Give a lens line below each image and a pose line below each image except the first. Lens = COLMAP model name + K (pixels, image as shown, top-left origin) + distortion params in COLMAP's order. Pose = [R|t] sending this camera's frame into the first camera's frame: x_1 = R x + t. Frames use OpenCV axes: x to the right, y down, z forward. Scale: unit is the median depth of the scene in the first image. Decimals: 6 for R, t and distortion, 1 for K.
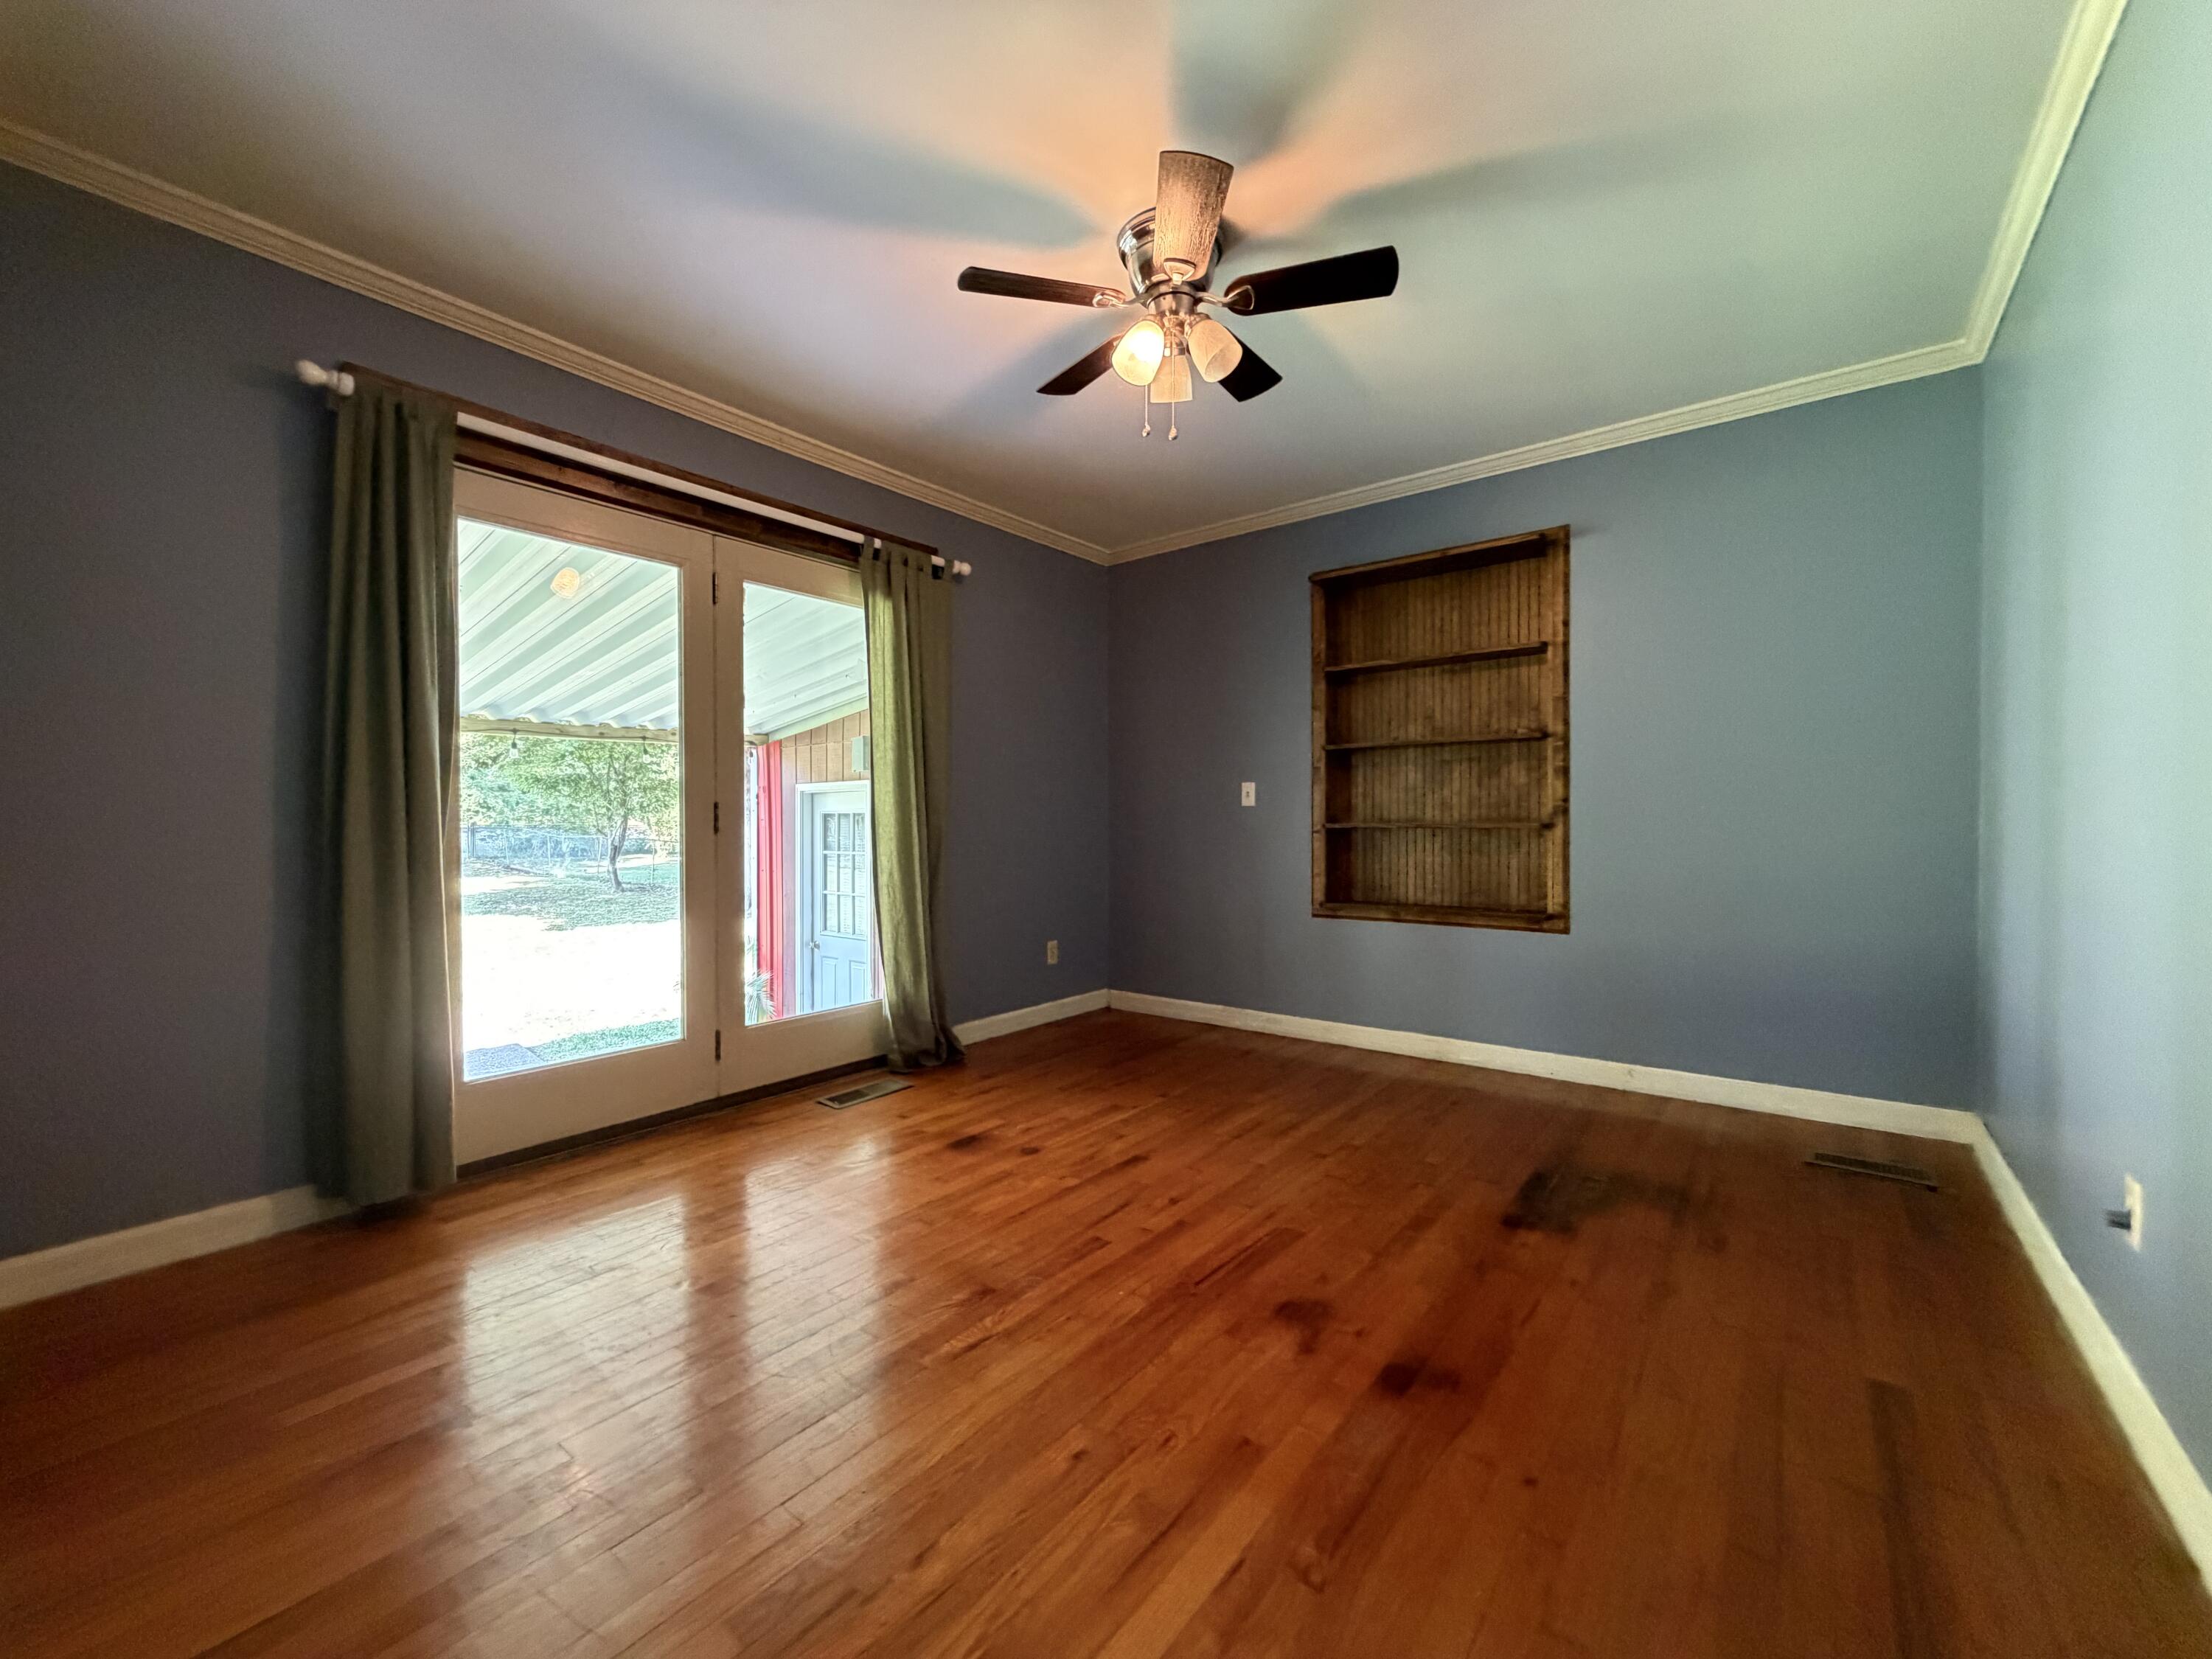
lens RADIAL K [[878.3, 0, 1099.7], [0, 878.3, 834.0], [0, 0, 1]] dist [-0.000446, 0.000409]
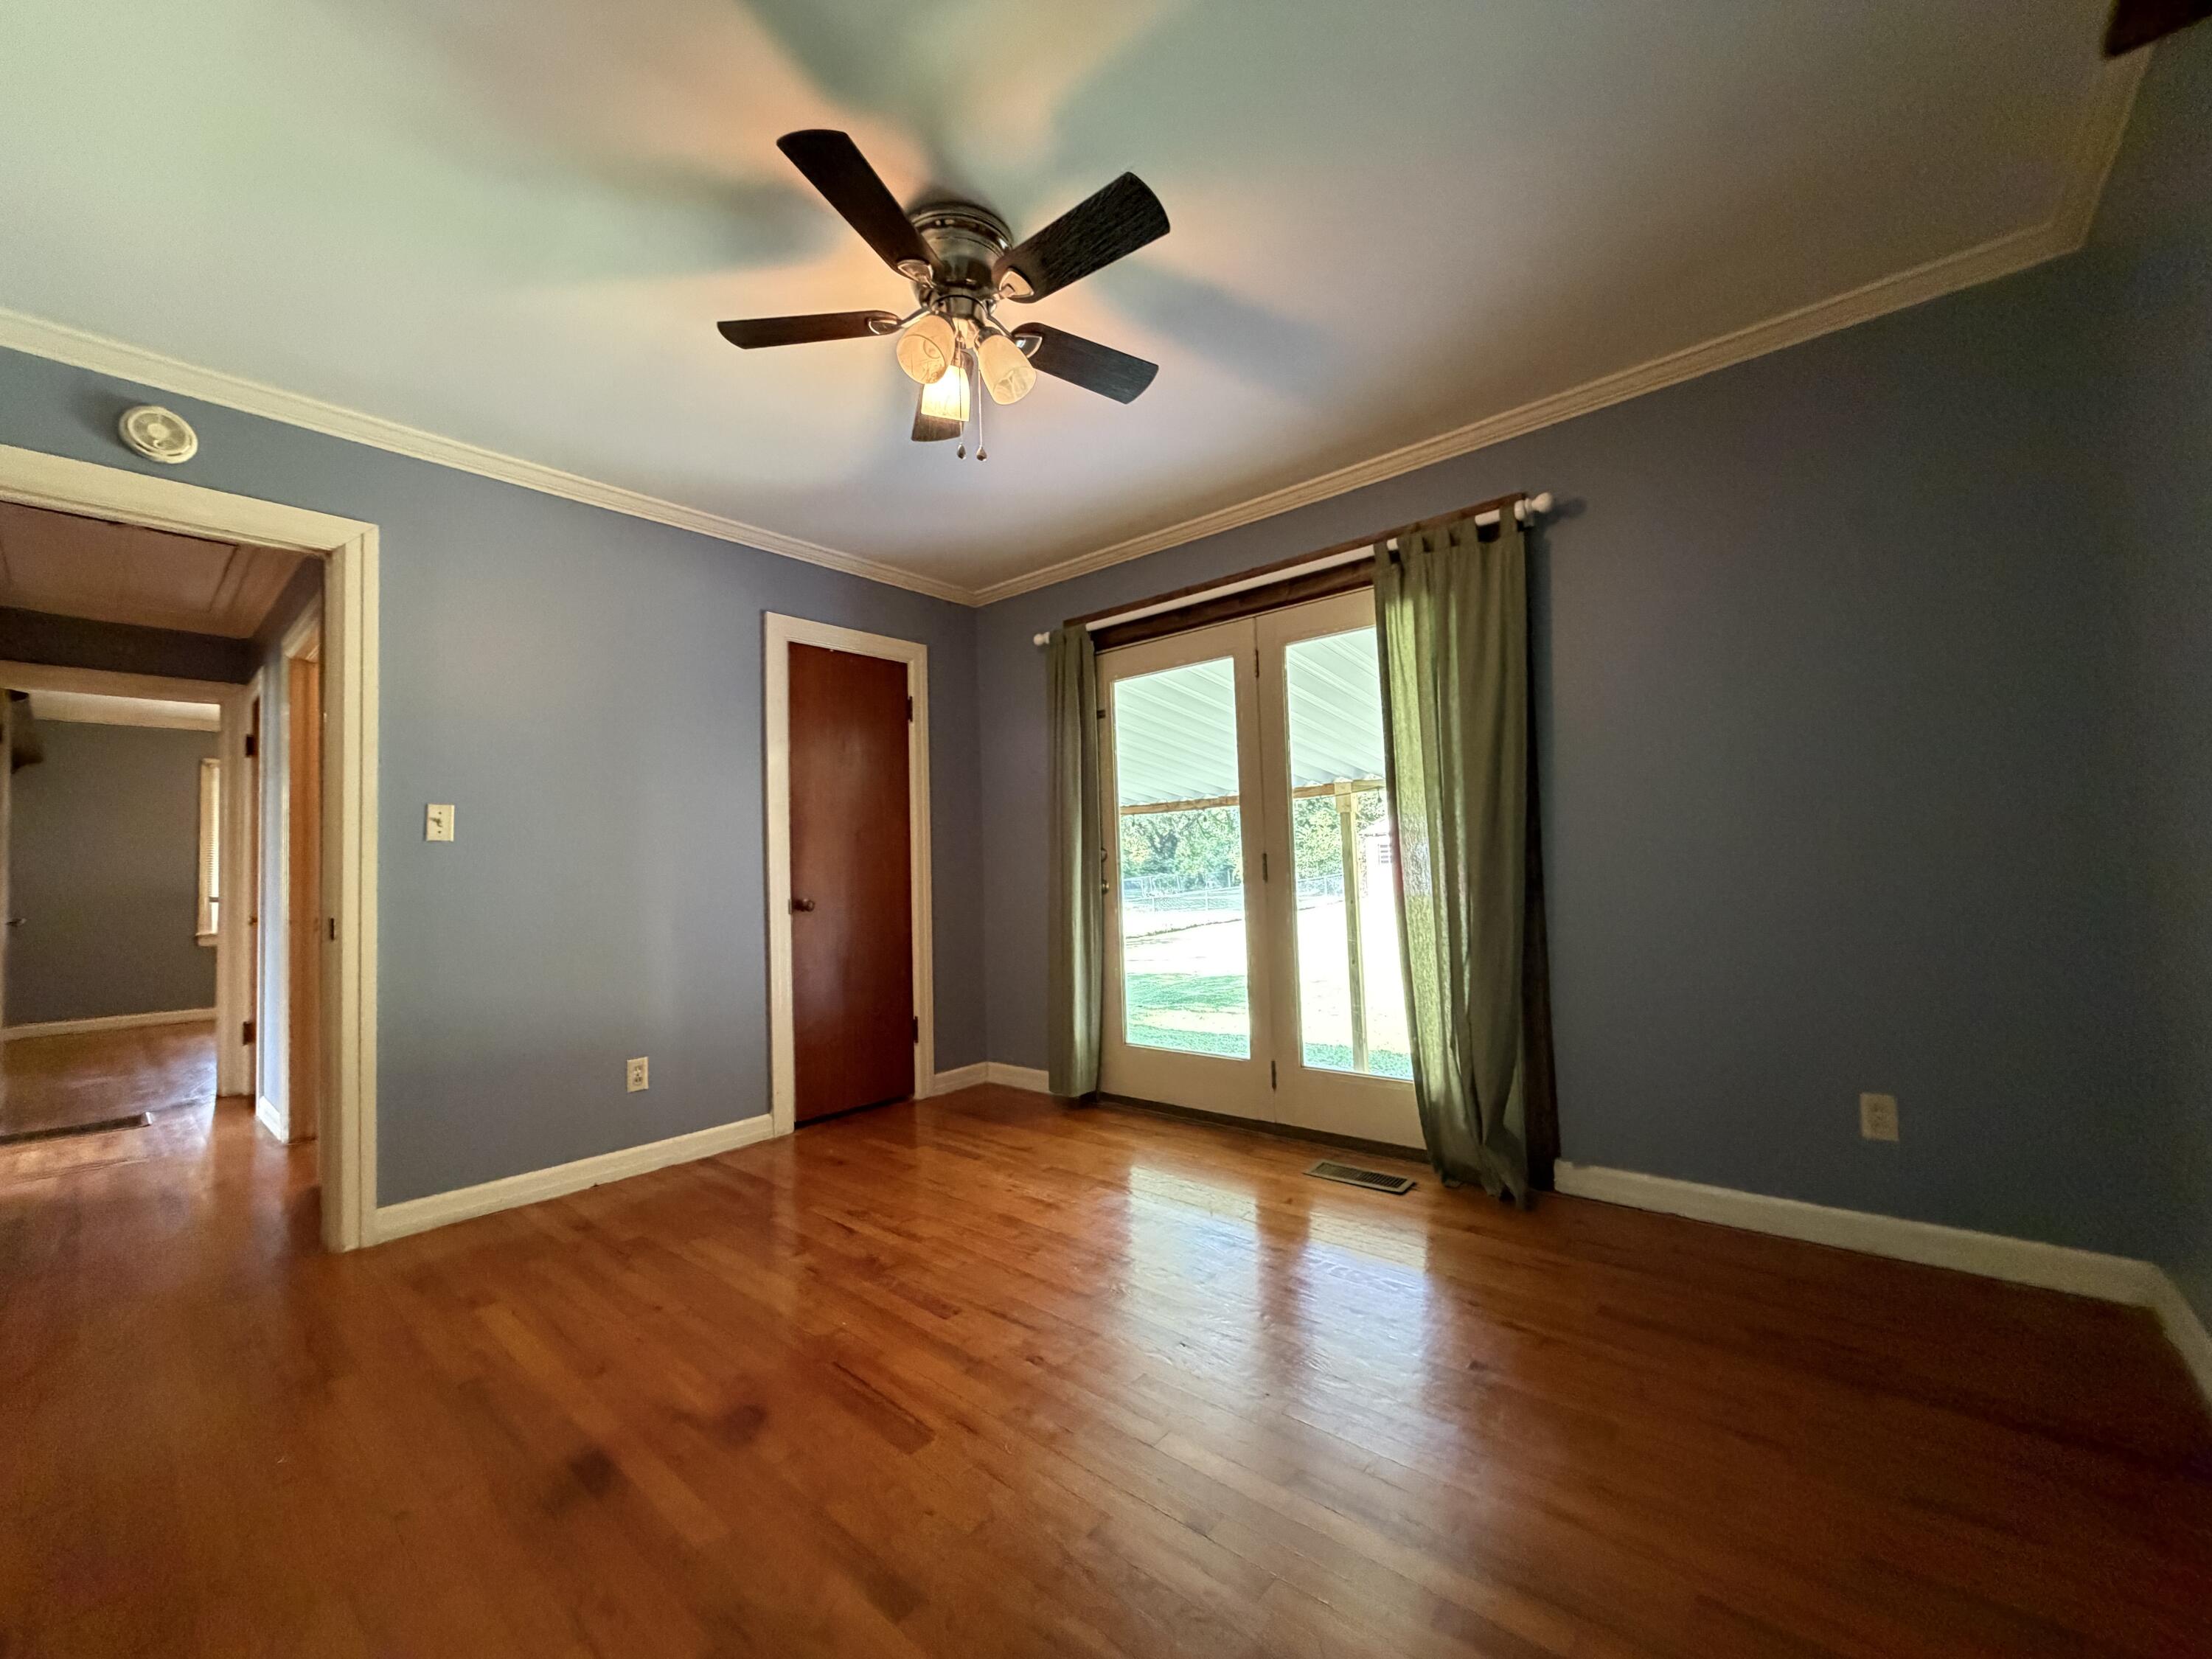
lens RADIAL K [[878.3, 0, 1098.0], [0, 878.3, 829.9], [0, 0, 1]] dist [-0.000446, 0.000409]
pose [[-0.038583, -0.041395, -0.998398, 0.674391], [0.016342, 0.998982, -0.042051, -0.021677], [0.999122, -0.017938, -0.037867, 0.820974]]
